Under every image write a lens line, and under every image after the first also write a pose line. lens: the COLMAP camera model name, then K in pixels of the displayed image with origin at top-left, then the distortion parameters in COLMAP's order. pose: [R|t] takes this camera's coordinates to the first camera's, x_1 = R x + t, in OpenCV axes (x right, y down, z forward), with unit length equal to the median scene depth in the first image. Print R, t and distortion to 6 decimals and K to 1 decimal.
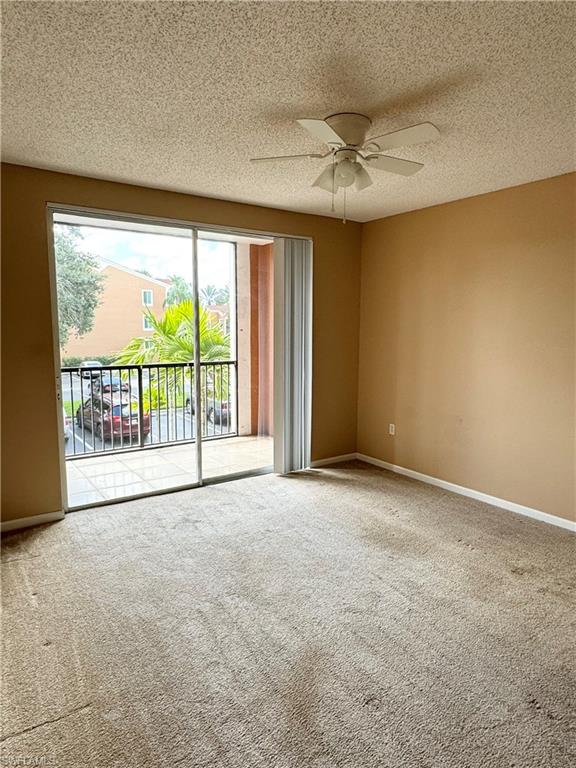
lens RADIAL K [[484.9, 0, 284.8], [0, 484.9, 377.0], [0, 0, 1]] dist [-0.036520, 0.010097]
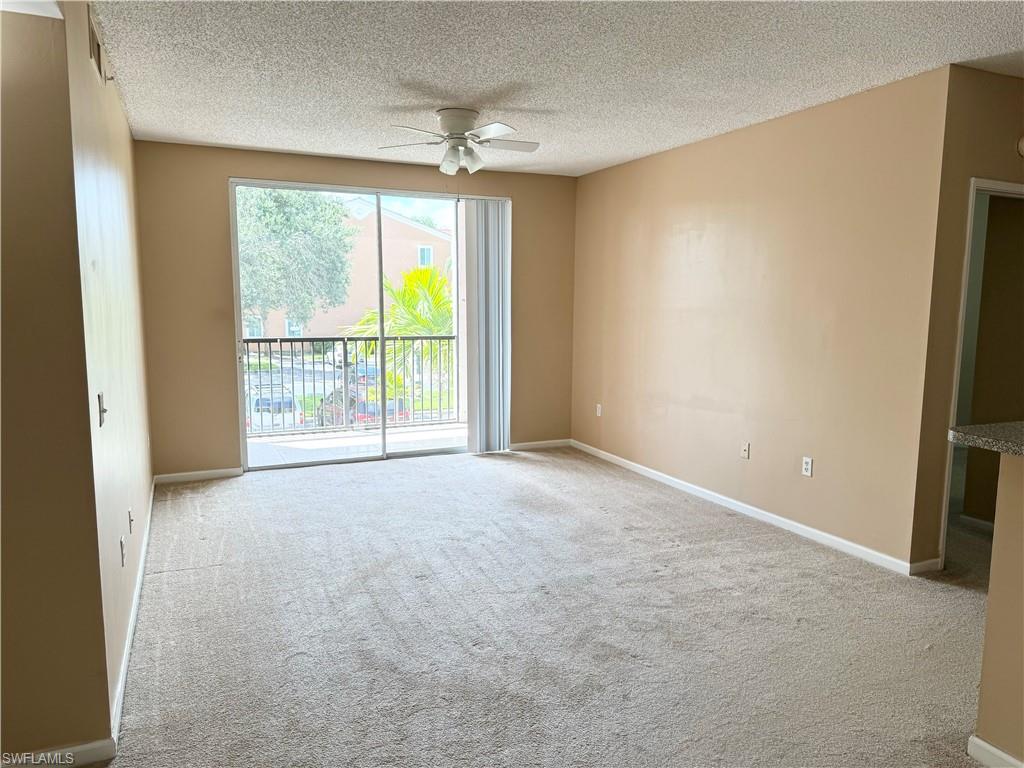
lens RADIAL K [[718.9, 0, 518.1], [0, 718.9, 384.2], [0, 0, 1]] dist [-0.033220, -0.001085]
pose [[0.987773, 0.023336, -0.154144, 0.313807], [-0.021068, 0.999645, 0.016328, 0.047156], [0.154470, -0.012881, 0.987914, -0.381260]]
